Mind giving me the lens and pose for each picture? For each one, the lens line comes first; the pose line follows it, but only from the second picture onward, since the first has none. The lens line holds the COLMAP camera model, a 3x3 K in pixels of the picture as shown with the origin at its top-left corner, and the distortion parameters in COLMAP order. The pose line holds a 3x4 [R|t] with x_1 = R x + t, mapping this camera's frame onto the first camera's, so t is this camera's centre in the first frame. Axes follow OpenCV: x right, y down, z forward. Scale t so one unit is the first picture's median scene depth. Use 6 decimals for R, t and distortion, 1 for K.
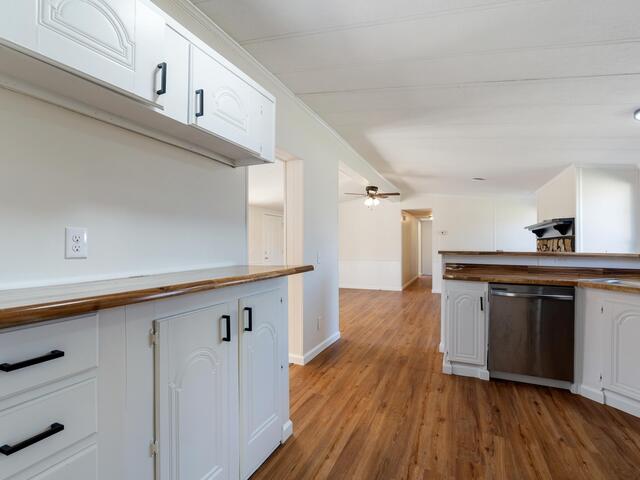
lens RADIAL K [[320.0, 0, 324.7], [0, 320.0, 240.8], [0, 0, 1]] dist [-0.006224, 0.002571]
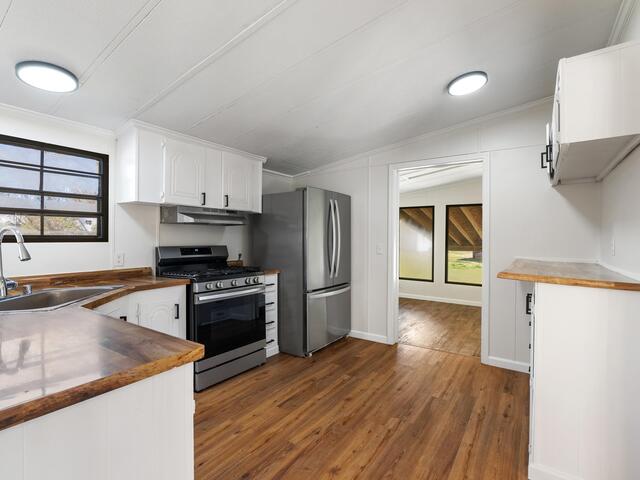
lens RADIAL K [[320.0, 0, 320.7], [0, 320.0, 235.8], [0, 0, 1]] dist [-0.006224, 0.002571]
pose [[-0.981715, -0.005059, 0.190287, 0.210334], [-0.007172, 0.999920, -0.010416, -0.007900], [-0.190219, -0.011590, -0.981673, 1.486305]]
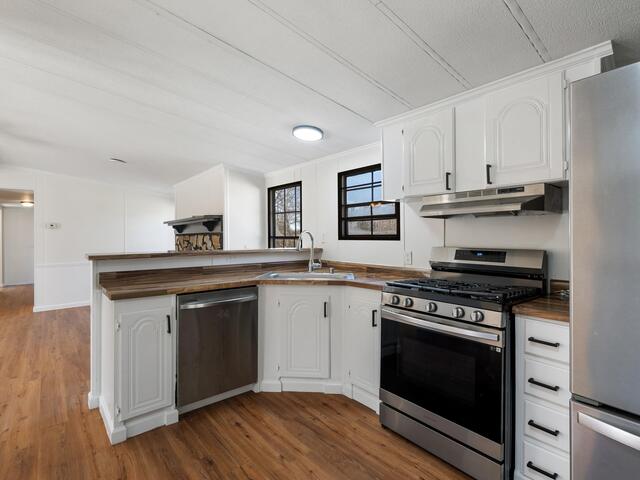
lens RADIAL K [[320.0, 0, 321.1], [0, 320.0, 233.4], [0, 0, 1]] dist [-0.006224, 0.002571]
pose [[0.442079, 0.000678, 0.896976, -0.026803], [0.001477, 0.999998, -0.001484, -0.016972], [-0.896975, 0.001980, 0.442077, 0.368054]]
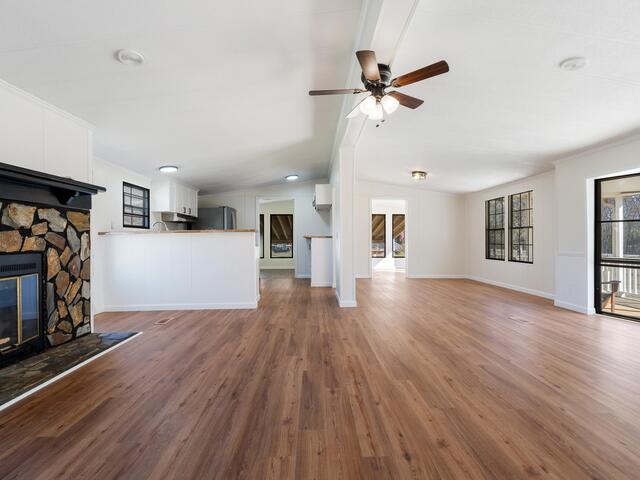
lens RADIAL K [[320.0, 0, 325.3], [0, 320.0, 234.9], [0, 0, 1]] dist [-0.006224, 0.002571]
pose [[-0.903617, 0.000528, -0.428340, 0.923210], [0.013238, 0.999556, -0.026696, 0.124399], [0.428136, -0.029793, -0.903223, 3.176196]]
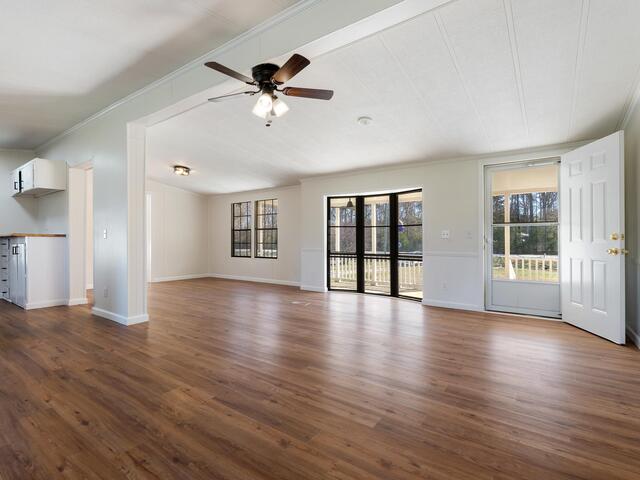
lens RADIAL K [[320.0, 0, 323.9], [0, 320.0, 237.2], [0, 0, 1]] dist [-0.006224, 0.002571]
pose [[-0.199089, 0.001704, -0.979980, 1.289229], [0.016821, 0.999857, -0.001679, 0.110321], [0.979837, -0.016819, -0.199089, 2.715014]]
